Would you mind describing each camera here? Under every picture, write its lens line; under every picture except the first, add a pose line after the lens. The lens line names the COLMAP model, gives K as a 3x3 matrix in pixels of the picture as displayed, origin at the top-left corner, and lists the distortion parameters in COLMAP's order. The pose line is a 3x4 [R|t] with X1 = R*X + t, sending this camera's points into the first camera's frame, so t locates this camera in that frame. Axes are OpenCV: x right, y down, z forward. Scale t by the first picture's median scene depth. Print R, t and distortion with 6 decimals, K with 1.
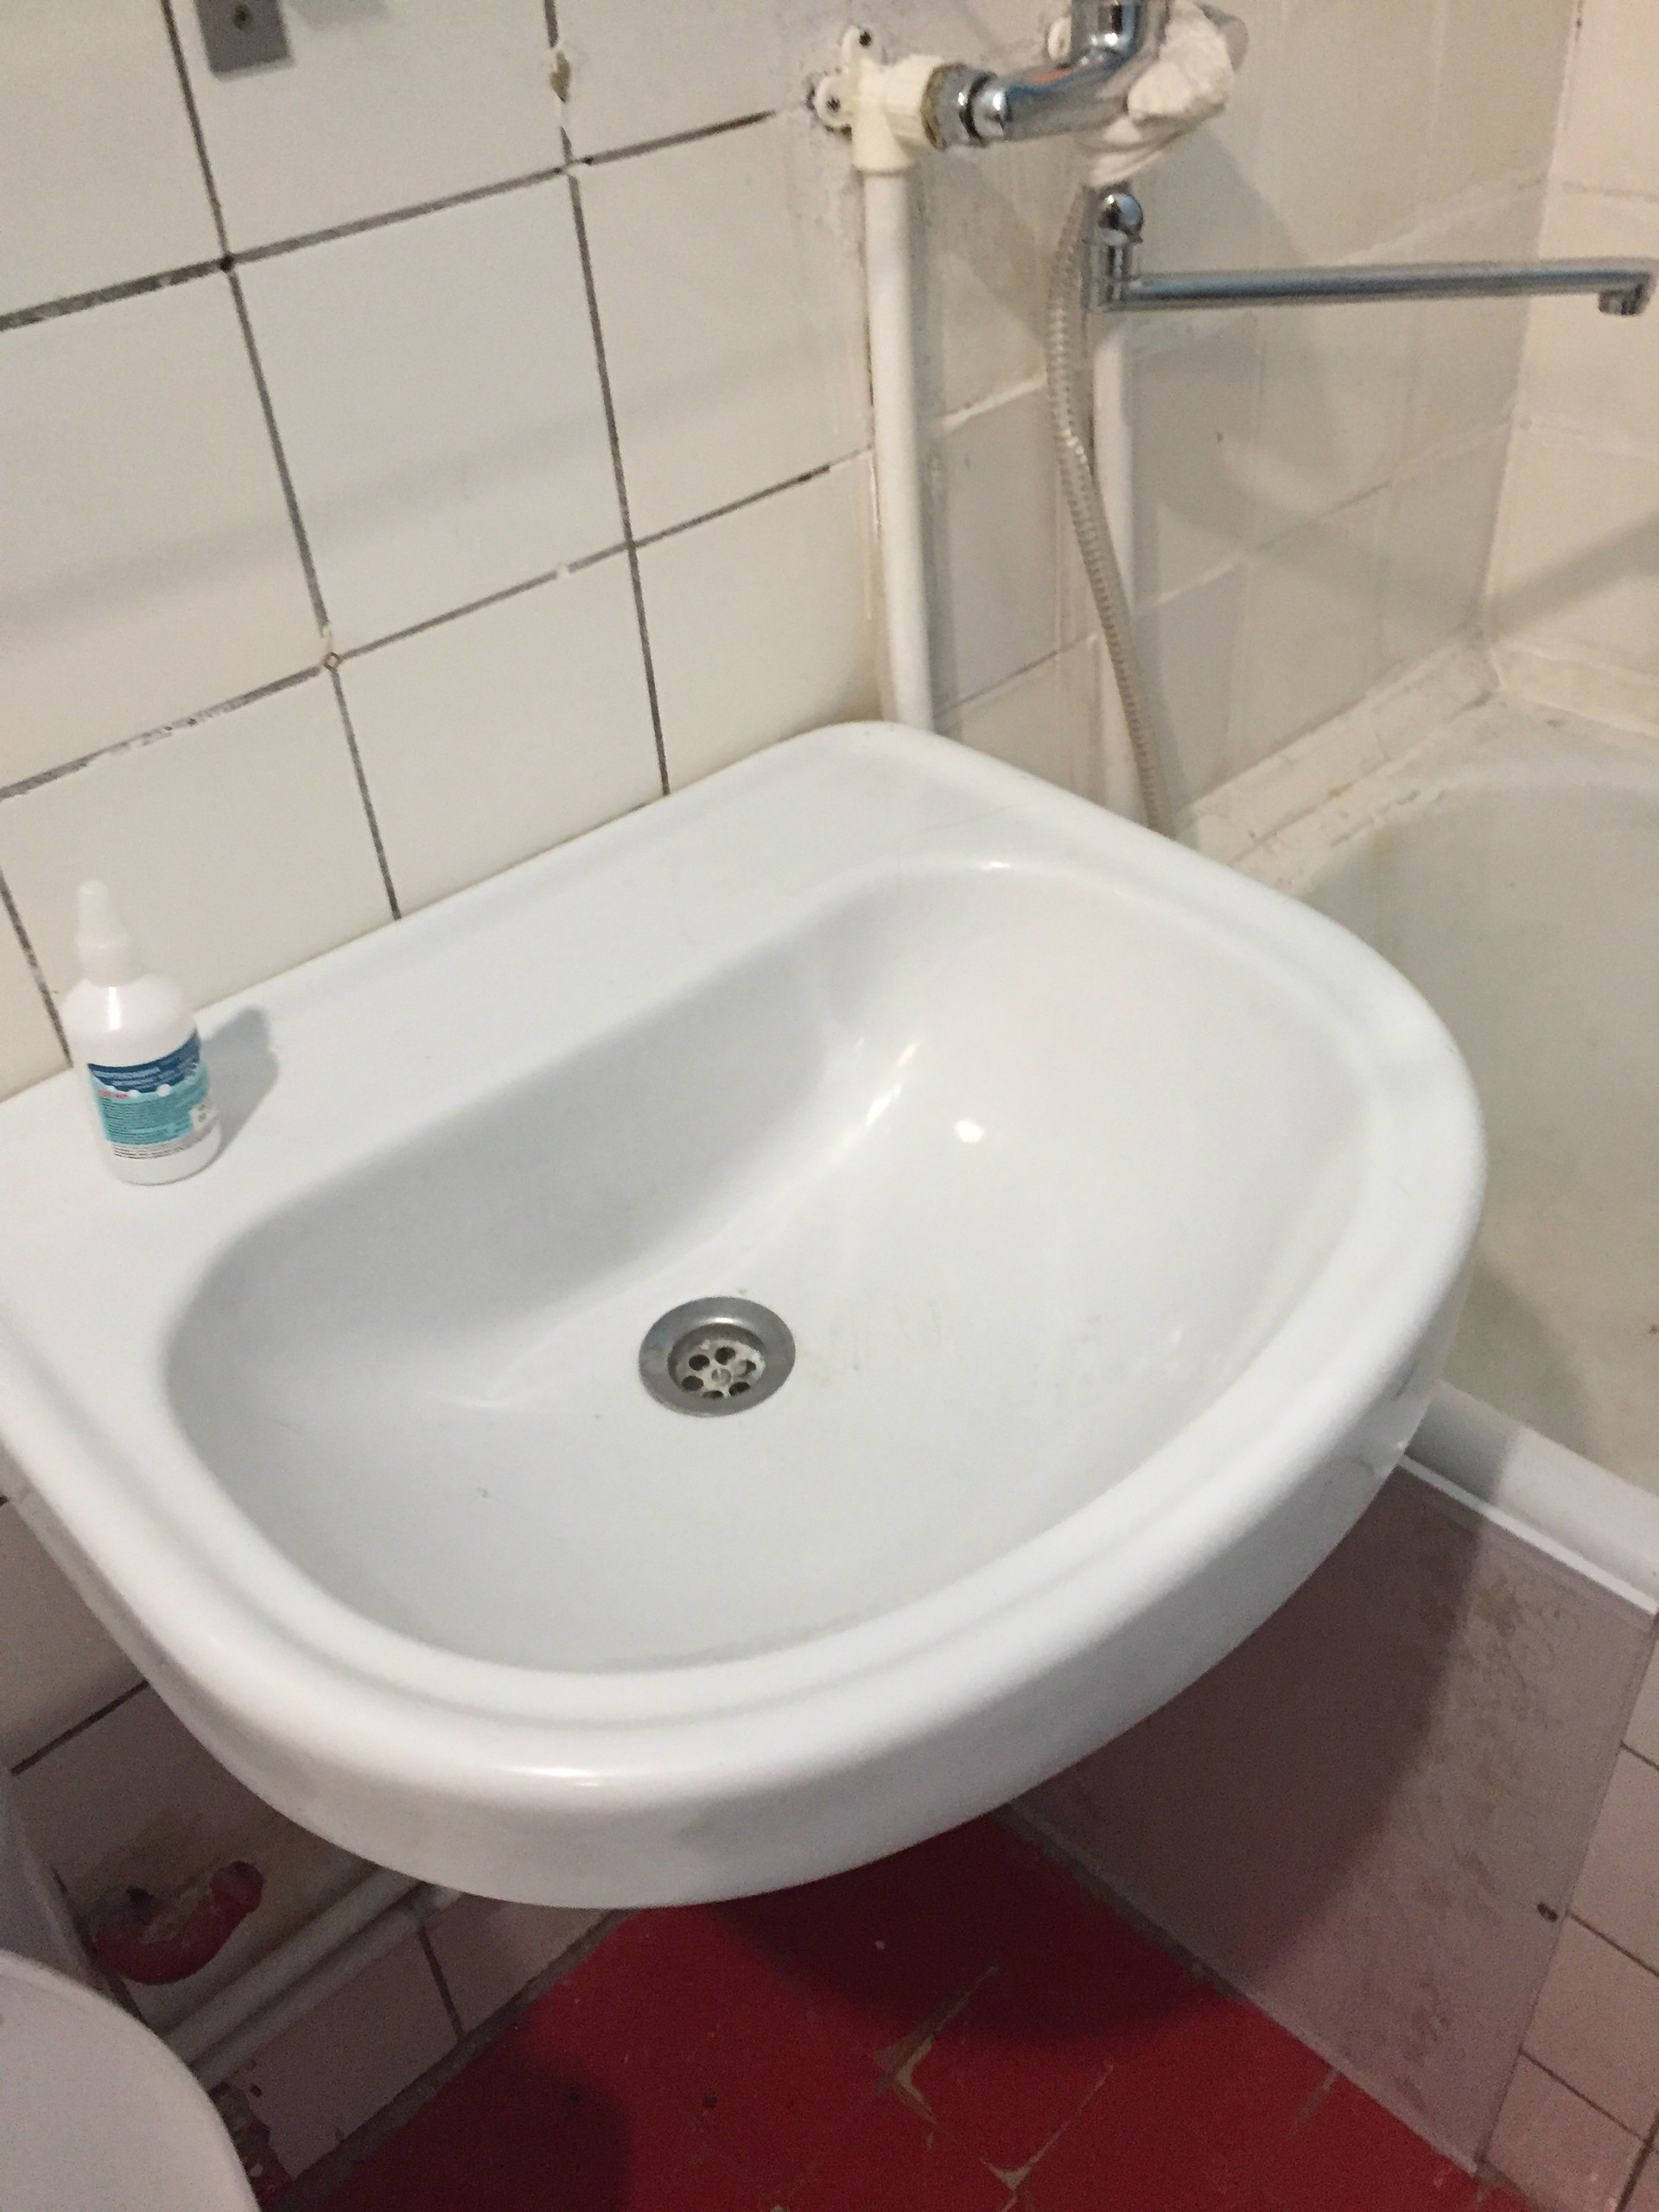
lens RADIAL K [[1881.5, 0, 829.5], [0, 1881.5, 1106.0], [0, 0, 1]] dist [0.081986, -0.149251]
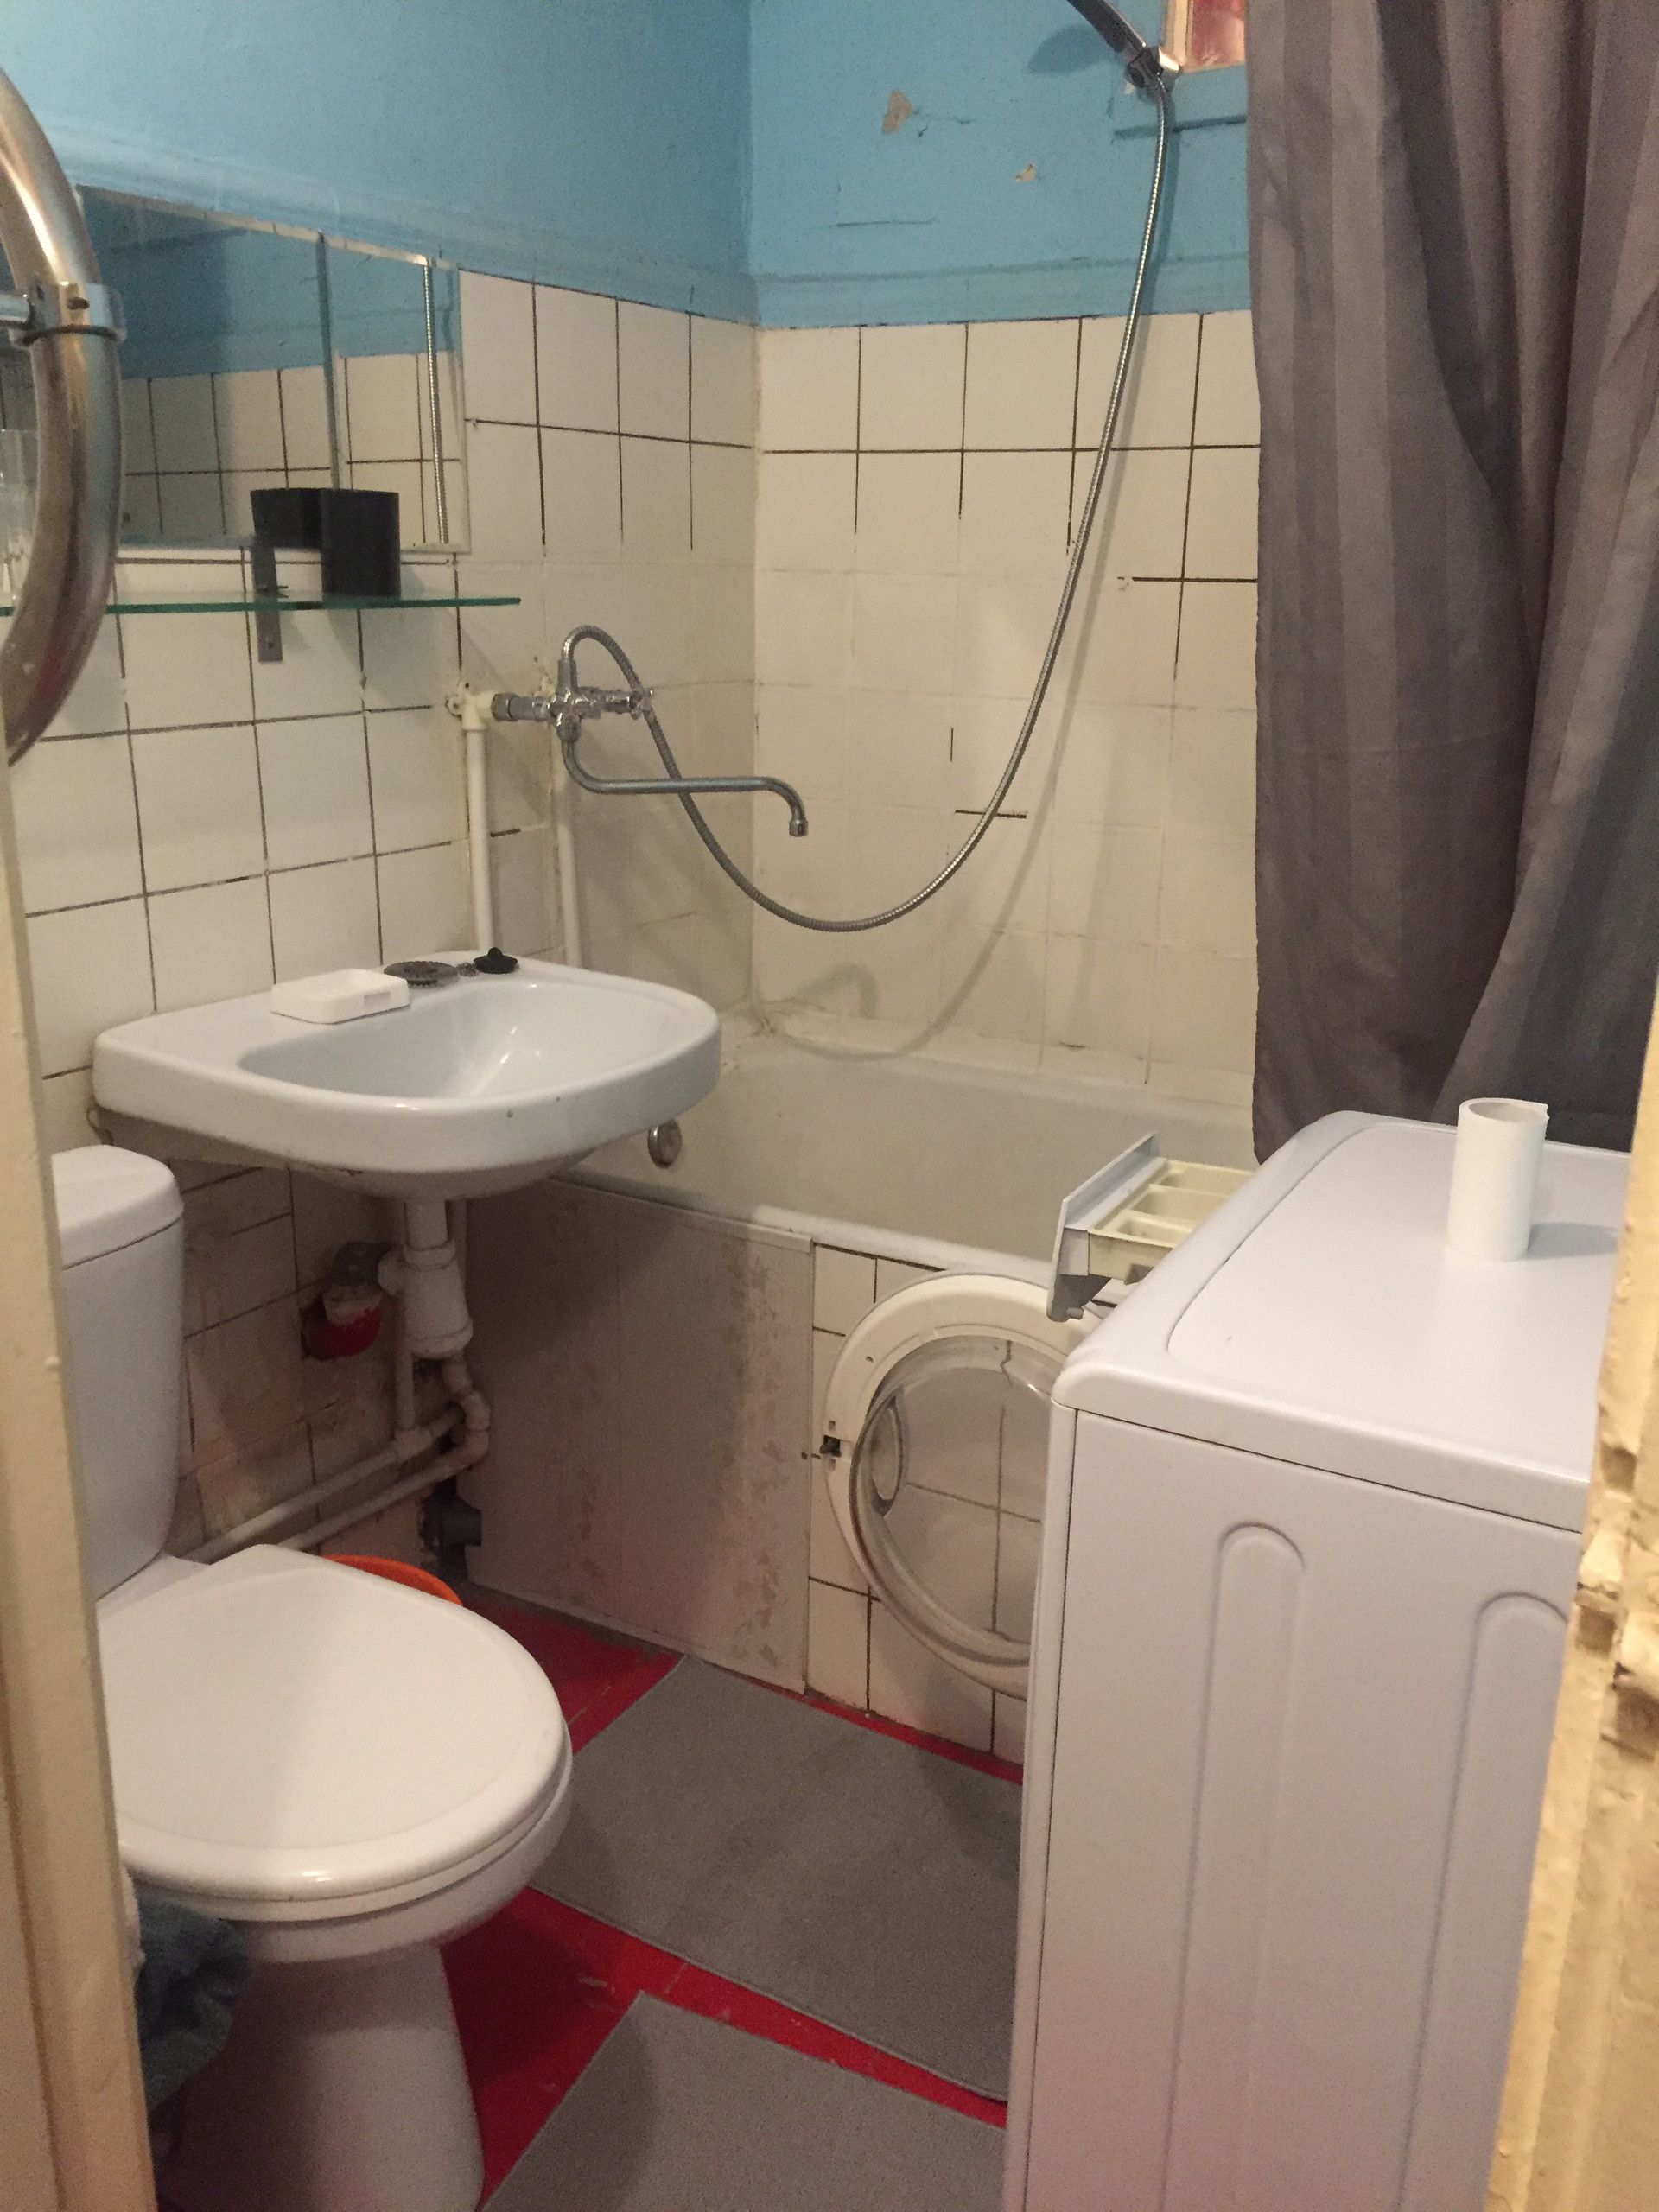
lens RADIAL K [[1881.5, 0, 829.5], [0, 1881.5, 1106.0], [0, 0, 1]] dist [0.081986, -0.149251]
pose [[0.957624, 0.005270, 0.287973, -0.250568], [0.104577, 0.925237, -0.364691, 0.984148], [-0.268366, 0.379352, 0.885478, -1.236520]]
